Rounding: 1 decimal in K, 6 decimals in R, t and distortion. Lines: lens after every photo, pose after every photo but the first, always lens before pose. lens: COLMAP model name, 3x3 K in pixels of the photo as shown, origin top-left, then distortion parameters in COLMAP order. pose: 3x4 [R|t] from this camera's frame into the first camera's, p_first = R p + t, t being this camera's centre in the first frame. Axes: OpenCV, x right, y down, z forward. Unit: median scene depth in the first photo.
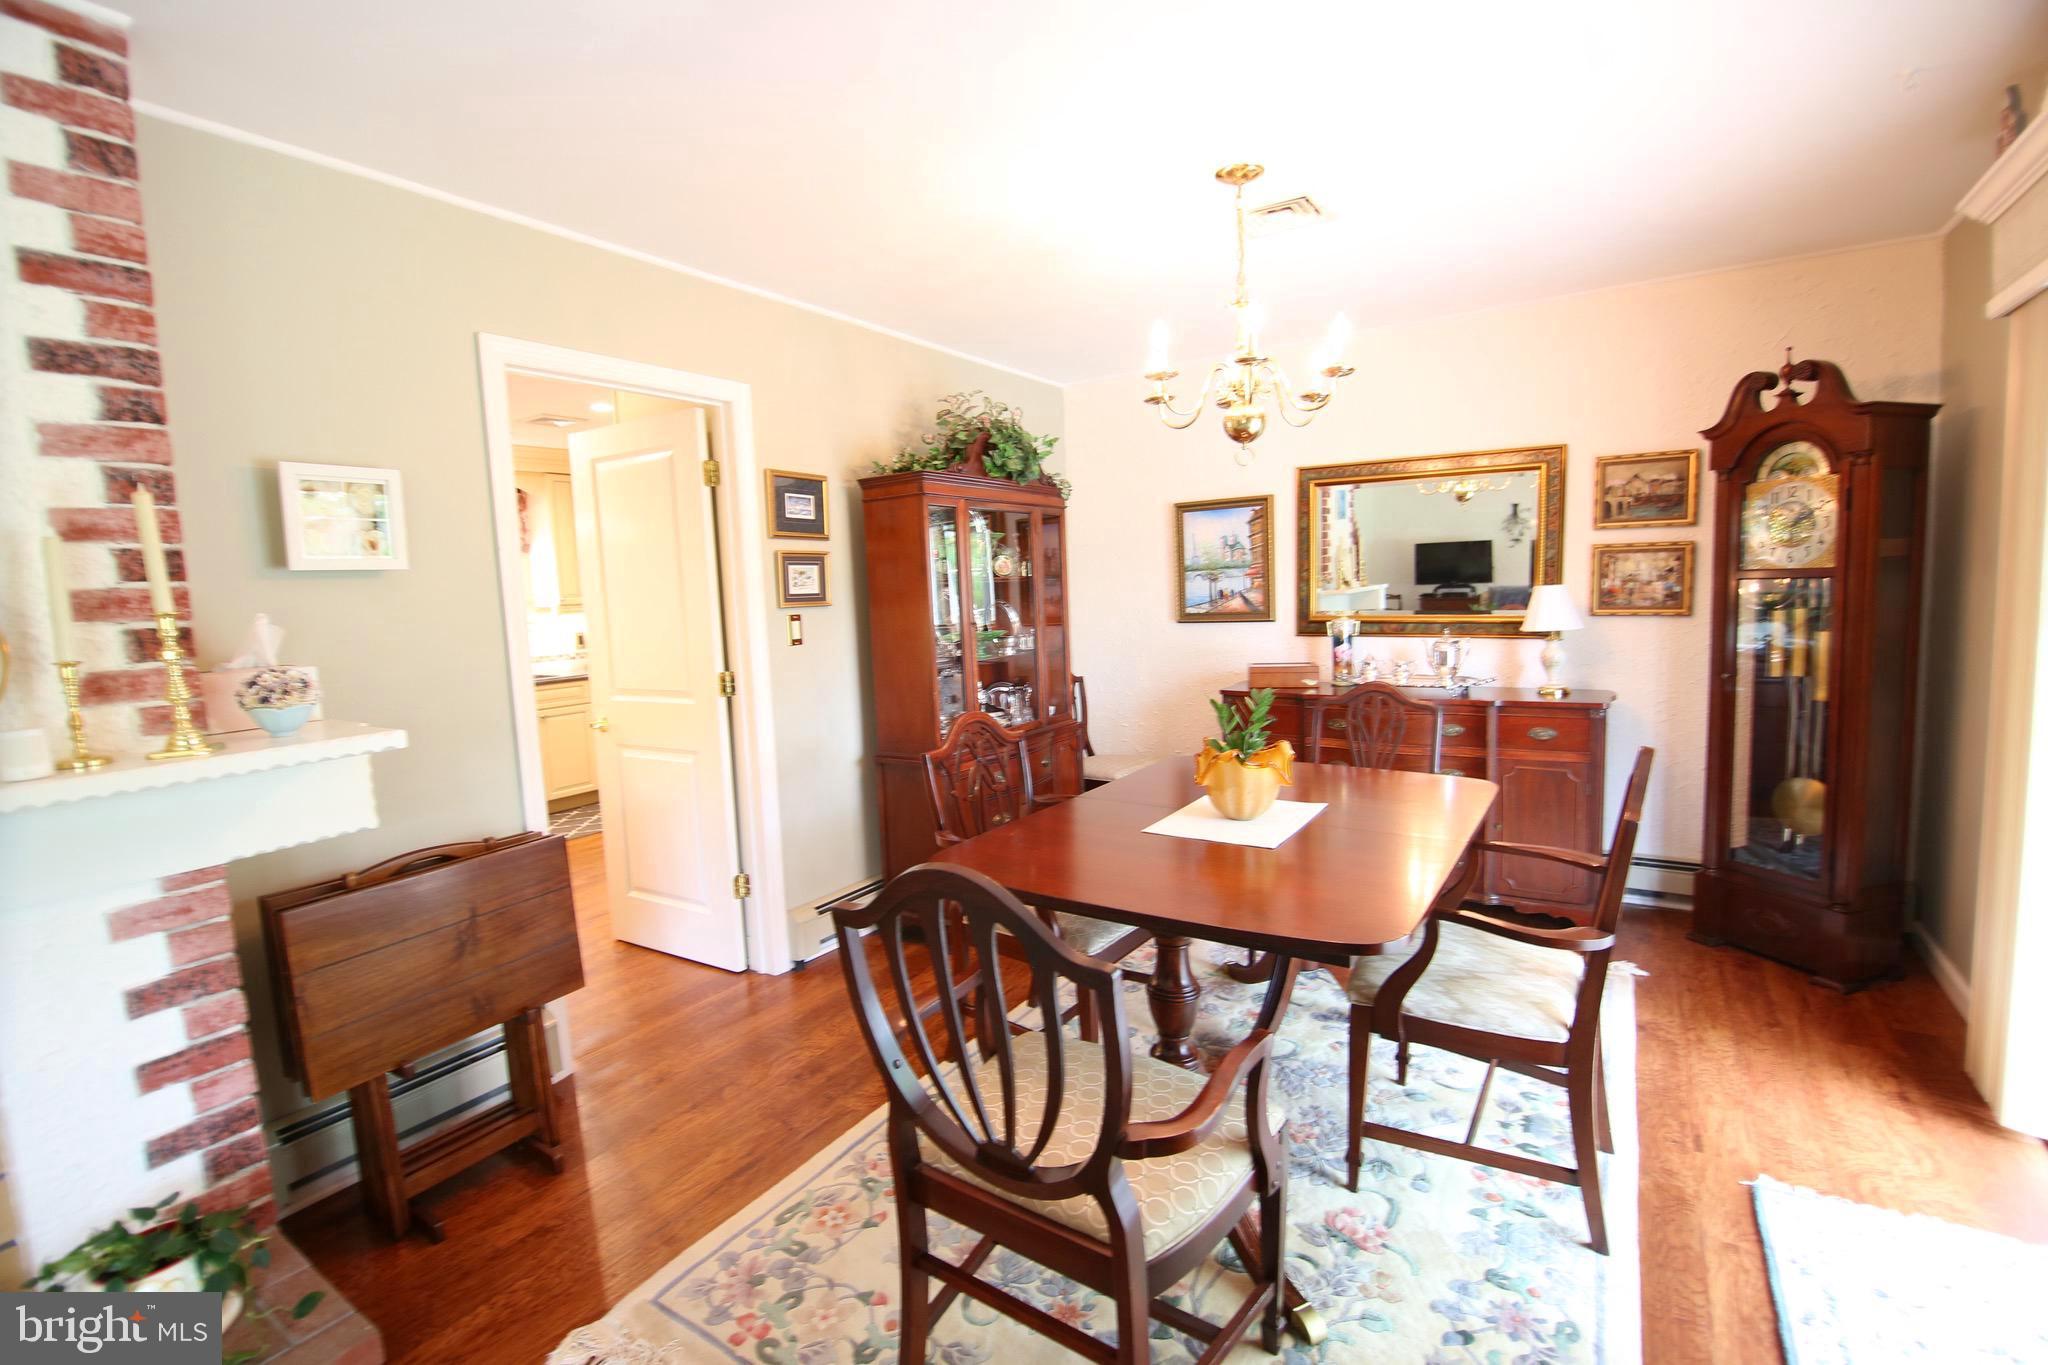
lens RADIAL K [[910.5, 0, 1025.2], [0, 910.5, 675.4], [0, 0, 1]] dist [0.003885, -0.014996]
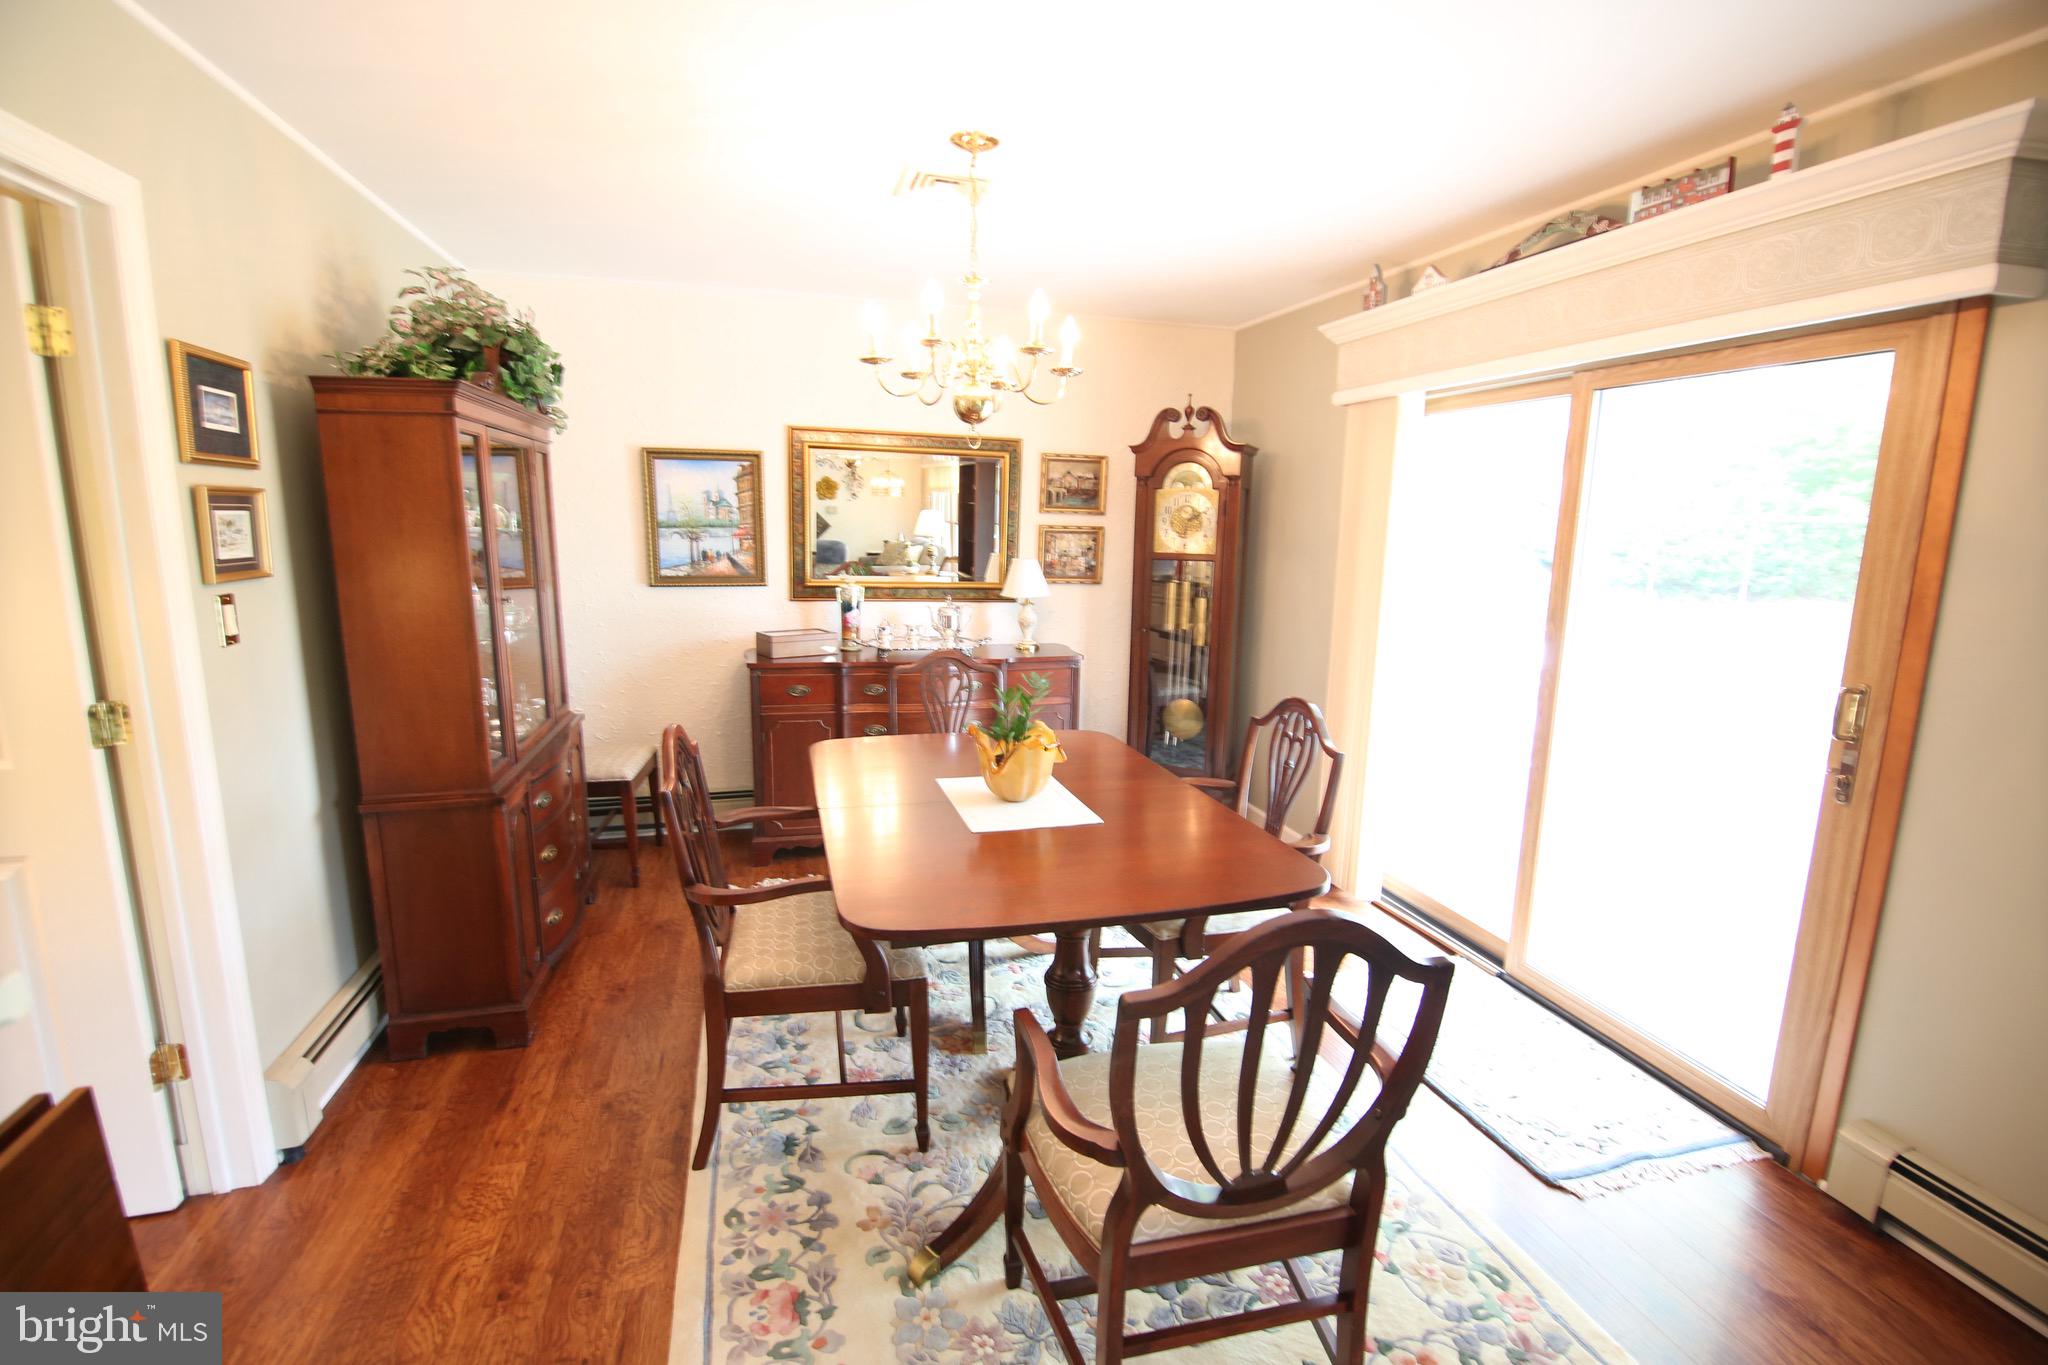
lens RADIAL K [[910.5, 0, 1025.2], [0, 910.5, 675.4], [0, 0, 1]] dist [0.003885, -0.014996]
pose [[0.661120, -0.080792, 0.745918, -0.330714], [0.030934, 0.996275, 0.080492, -0.042682], [-0.749642, -0.030141, 0.661156, 0.204226]]
